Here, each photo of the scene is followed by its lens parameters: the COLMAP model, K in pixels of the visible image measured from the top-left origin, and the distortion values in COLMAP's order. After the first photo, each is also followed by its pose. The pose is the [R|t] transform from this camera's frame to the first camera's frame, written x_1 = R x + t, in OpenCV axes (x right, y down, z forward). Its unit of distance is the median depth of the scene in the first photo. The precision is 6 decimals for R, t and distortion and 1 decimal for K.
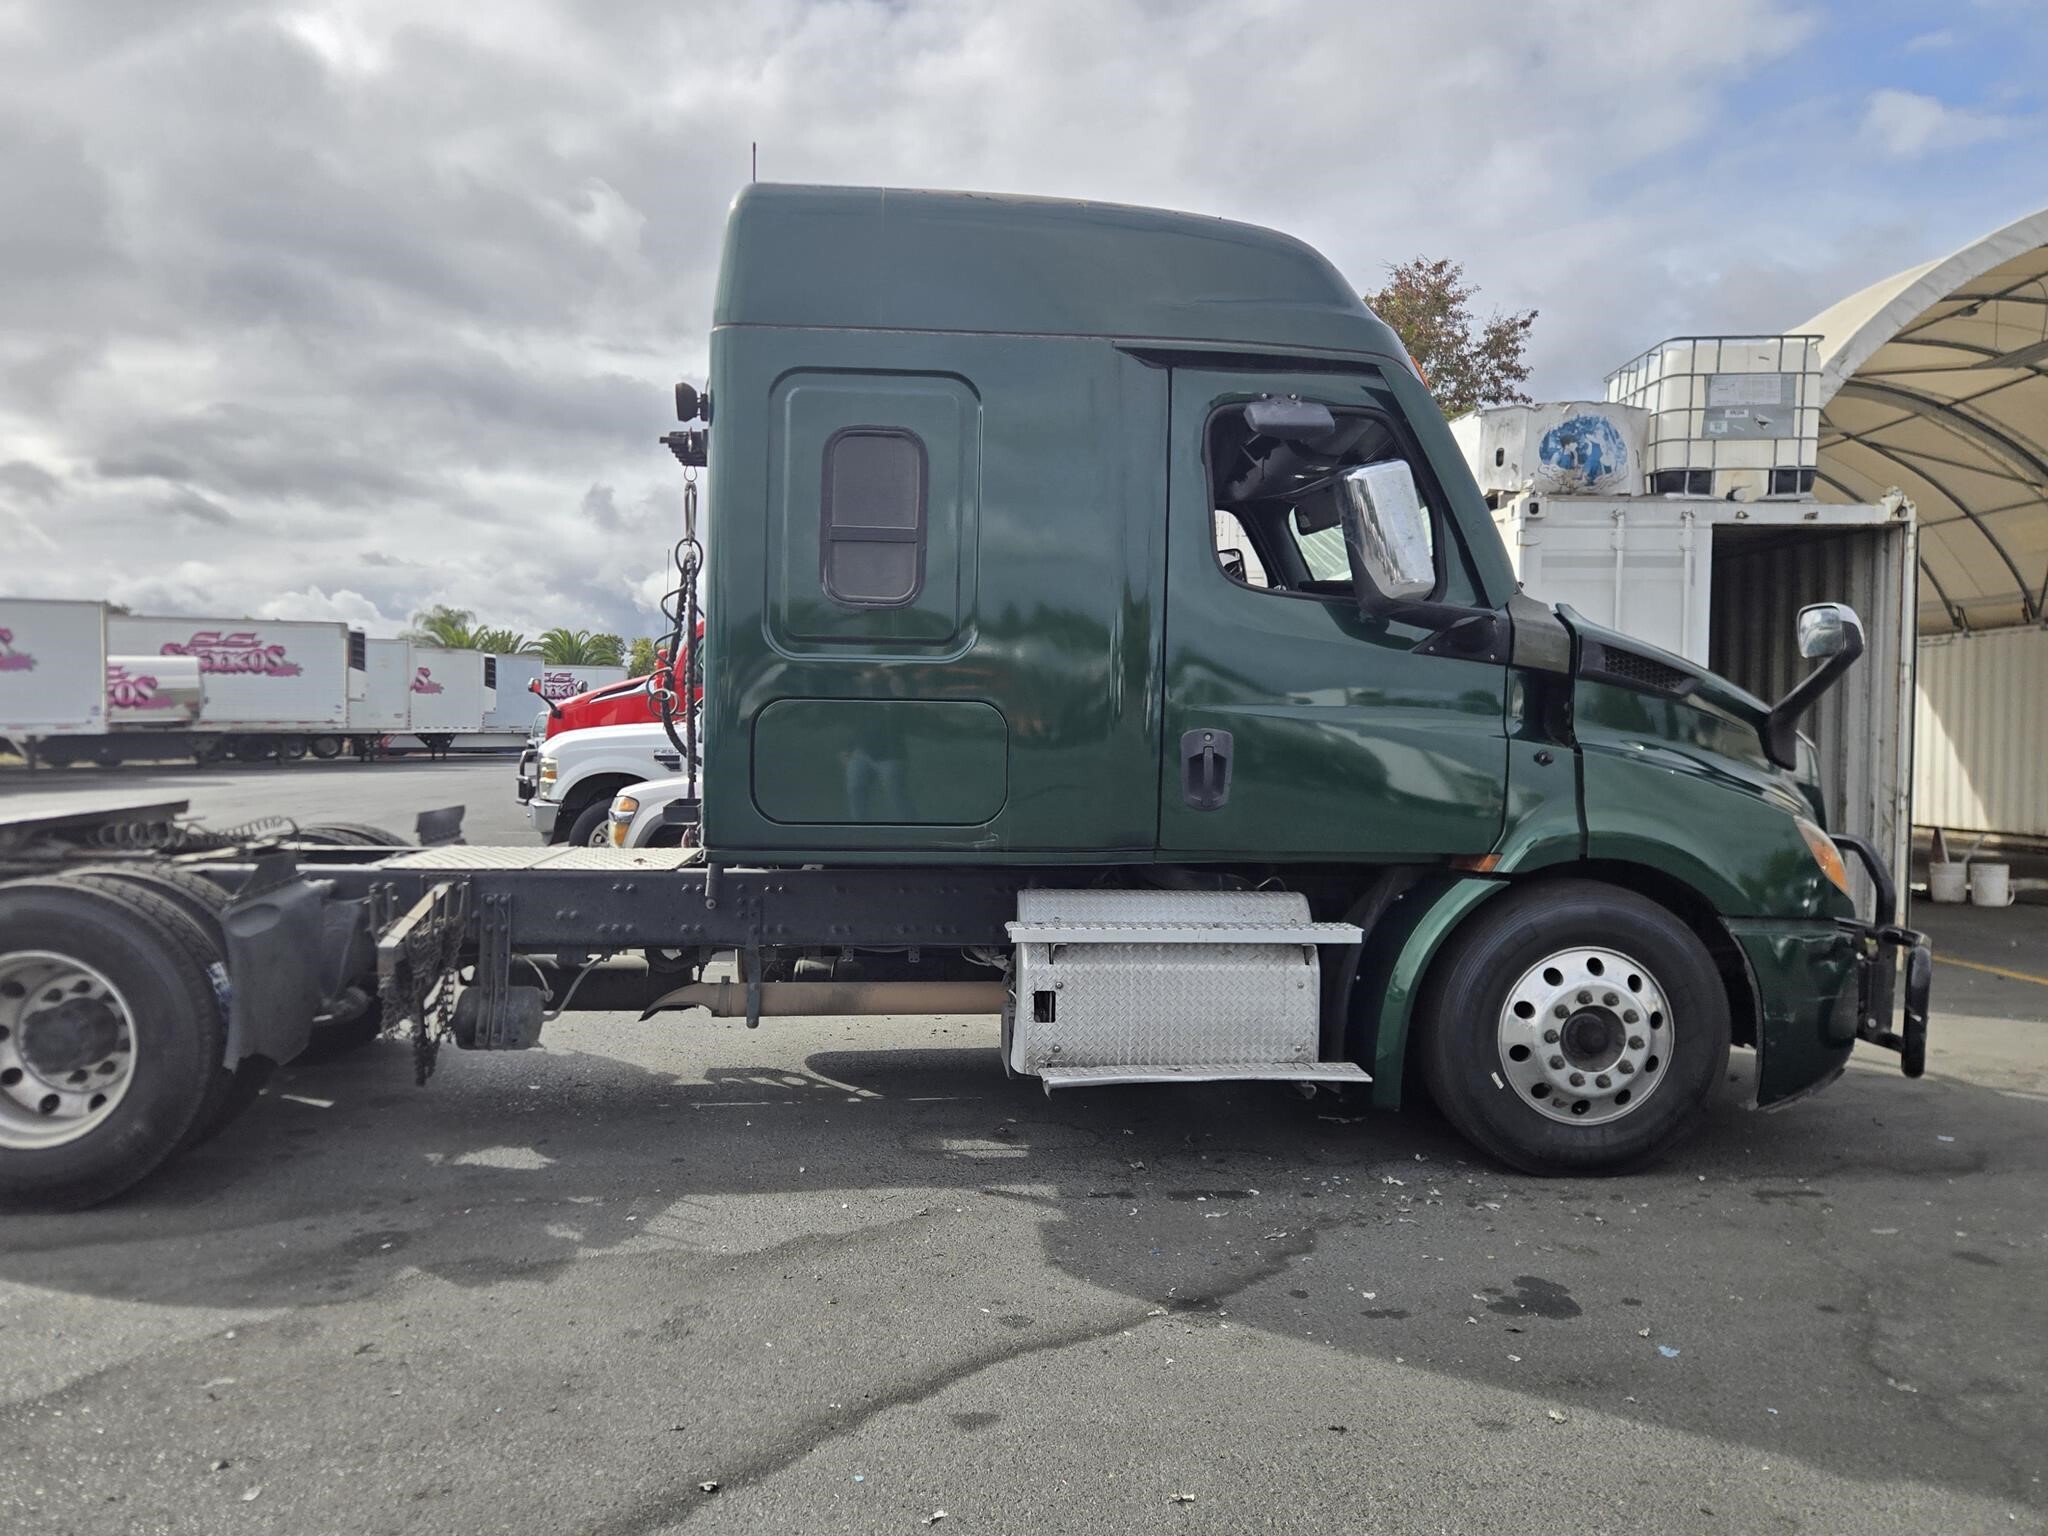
lens RADIAL K [[1432.3, 0, 1014.4], [0, 1432.3, 792.2], [0, 0, 1]] dist [0.075030, -0.075569]
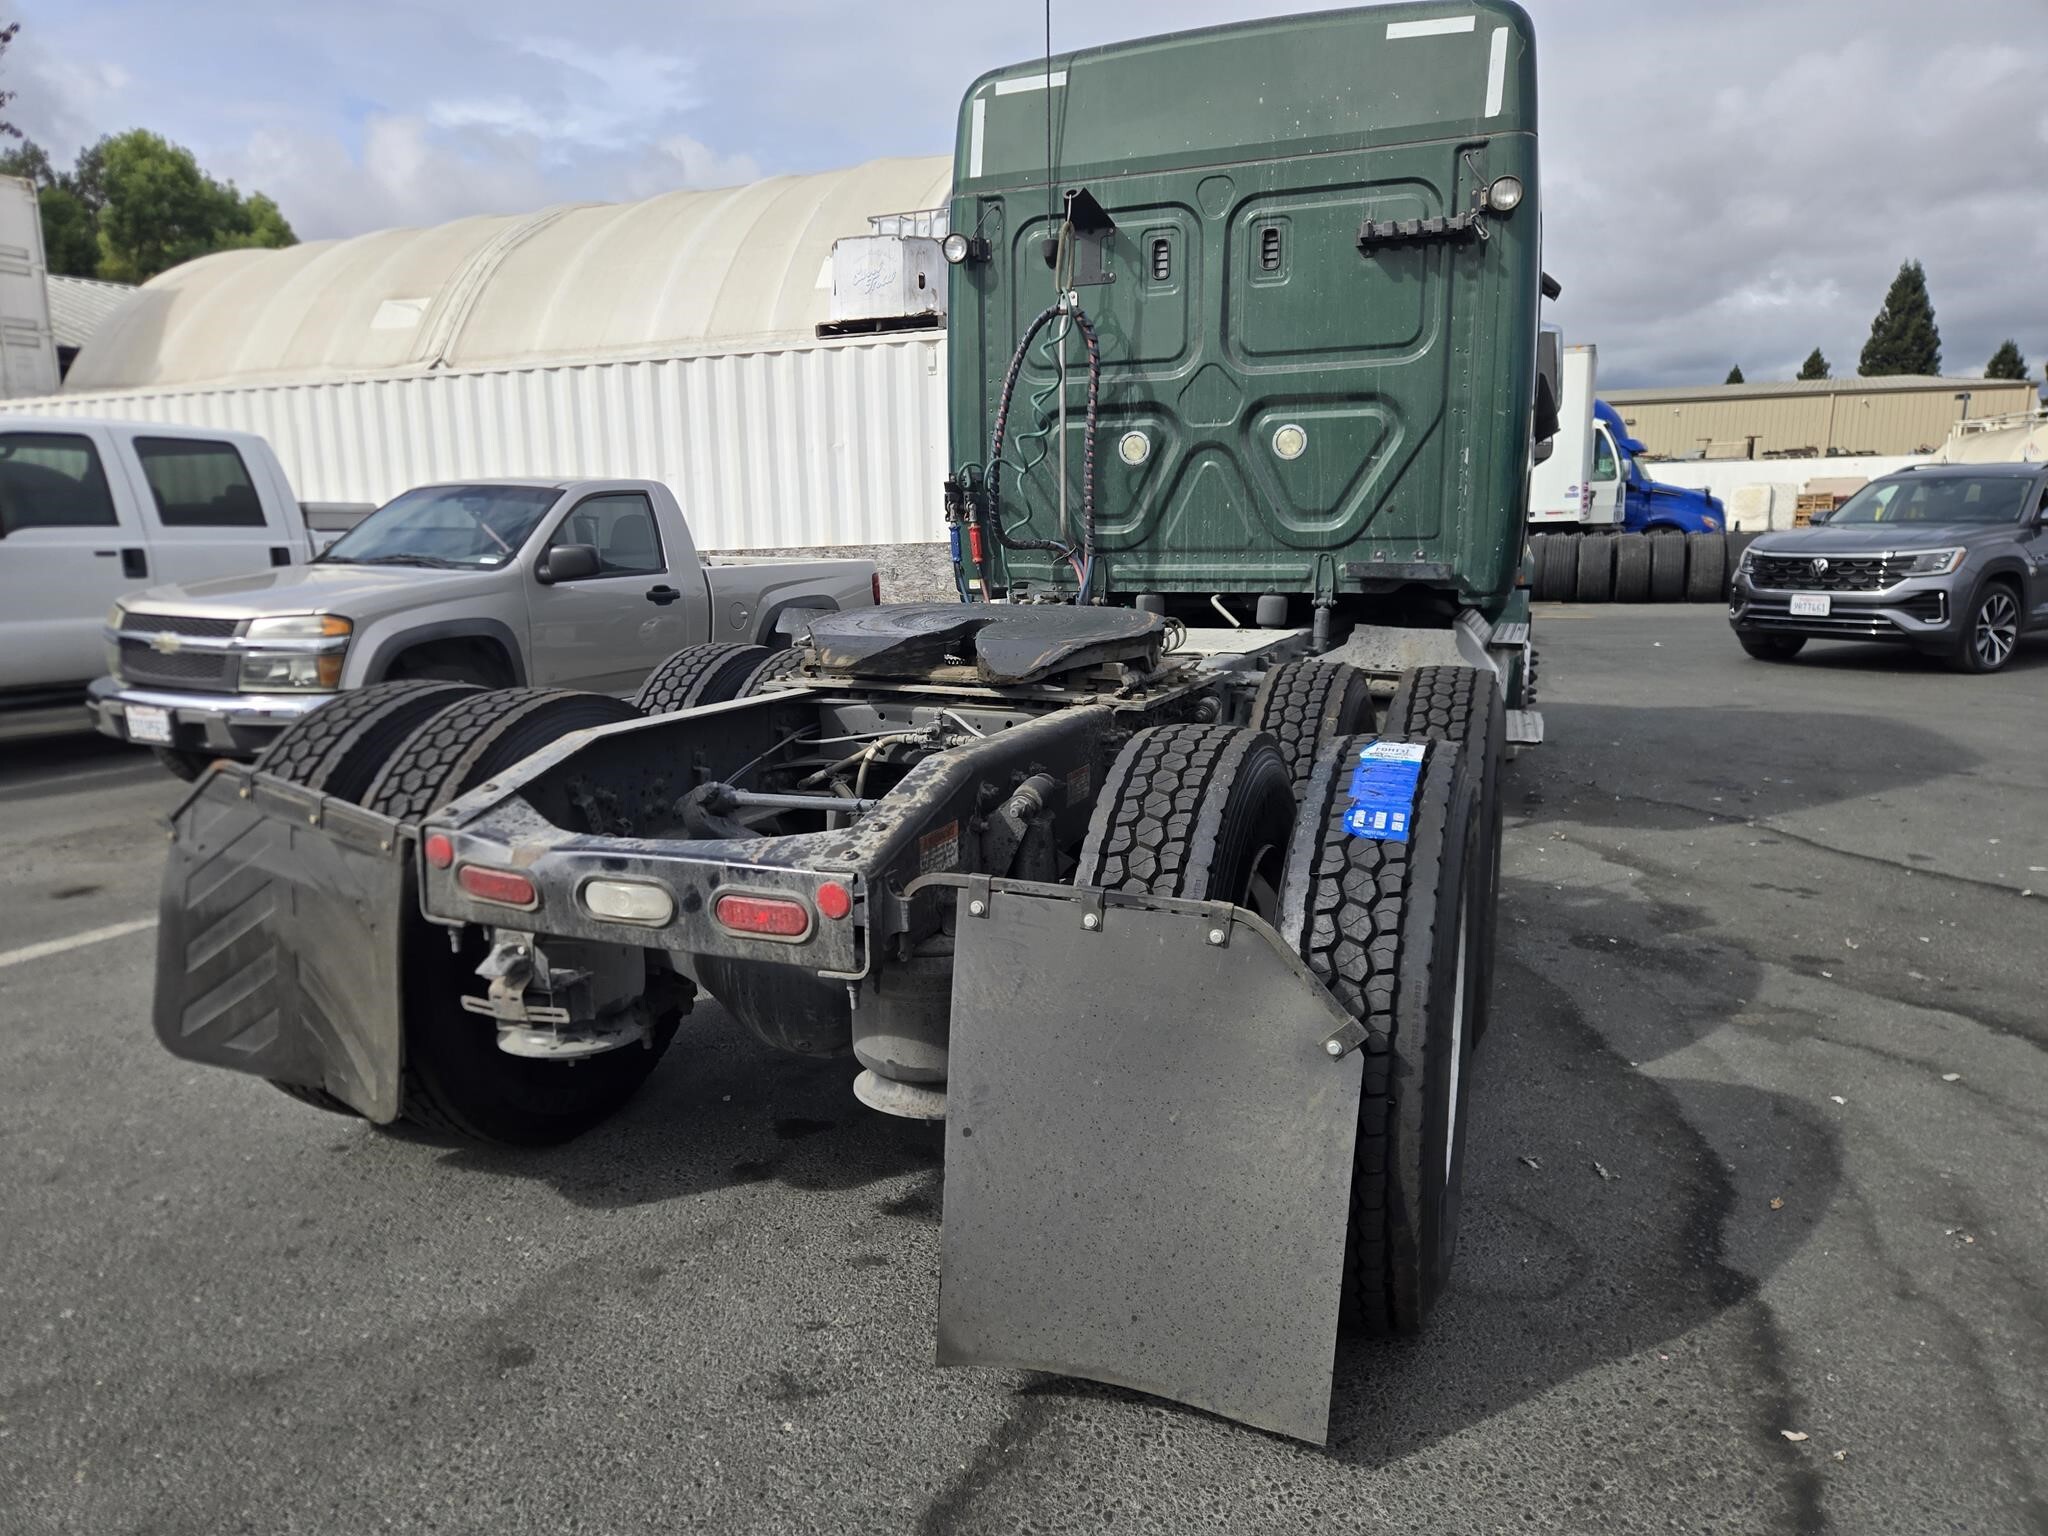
lens RADIAL K [[1385.5, 0, 1018.8], [0, 1385.5, 778.1], [0, 0, 1]] dist [0.069401, -0.049796]
pose [[0.423639, -0.171325, 0.889482, -1.410052], [0.055636, 0.985018, 0.163228, -0.022665], [-0.904121, -0.019663, 0.426824, 0.834977]]
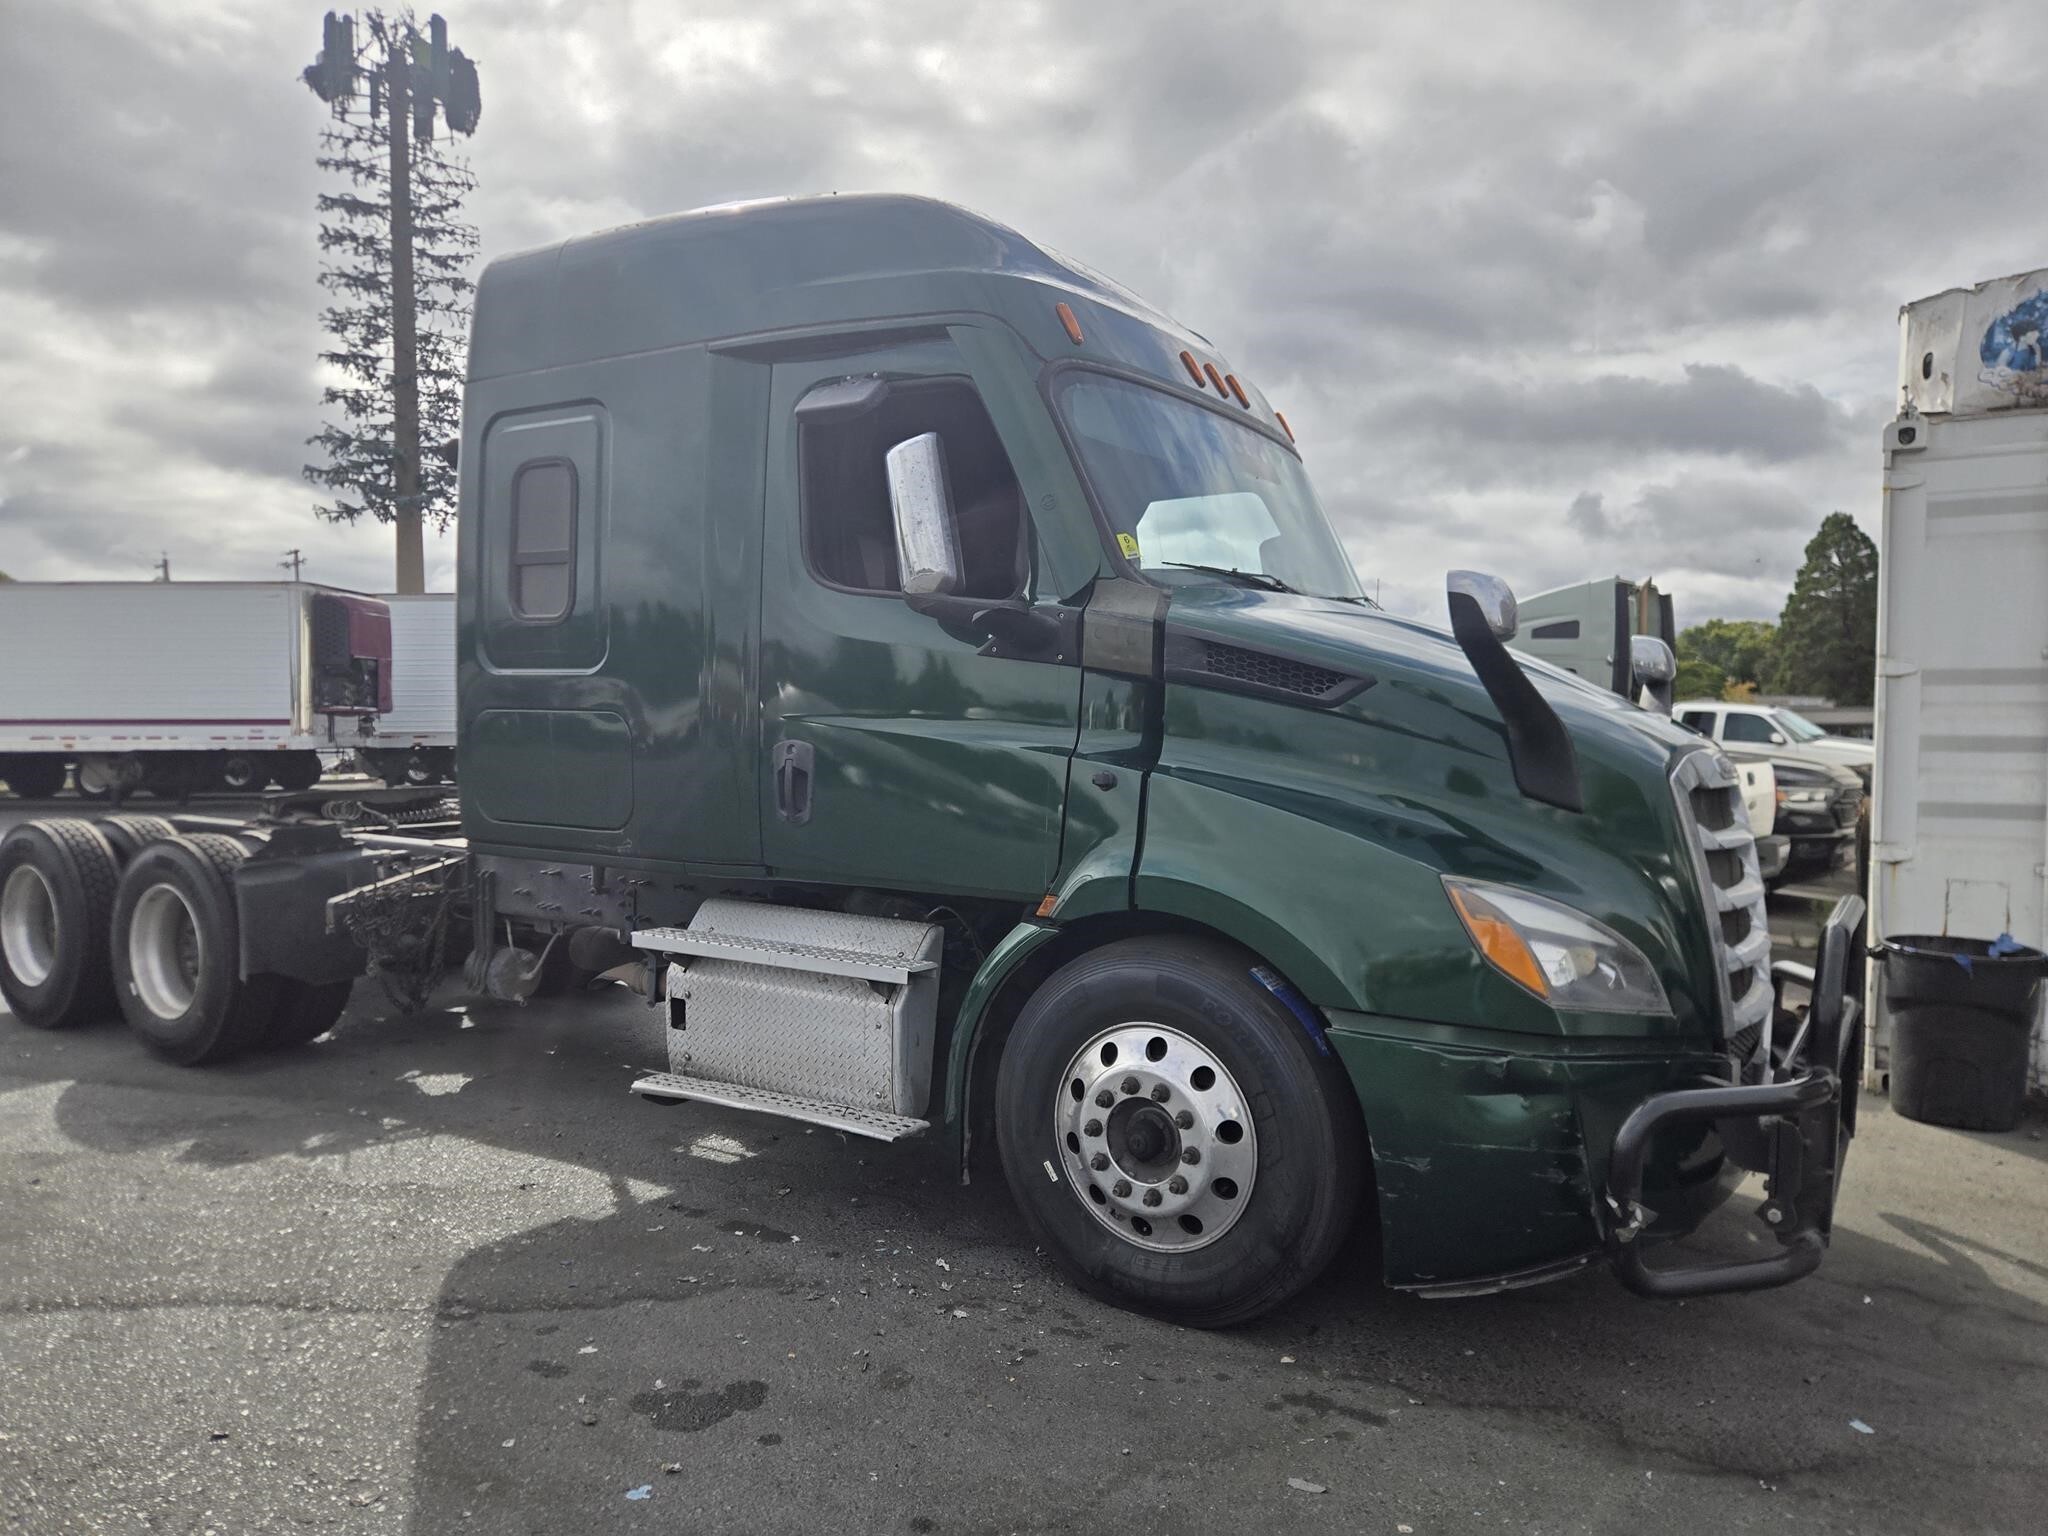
lens RADIAL K [[1407.8, 0, 1018.3], [0, 1407.8, 791.6], [0, 0, 1]] dist [0.073822, -0.071111]
pose [[0.795660, 0.033152, -0.604835, 0.804036], [-0.038015, 0.999266, 0.004763, -0.019836], [0.604549, 0.019203, 0.796336, 0.345849]]
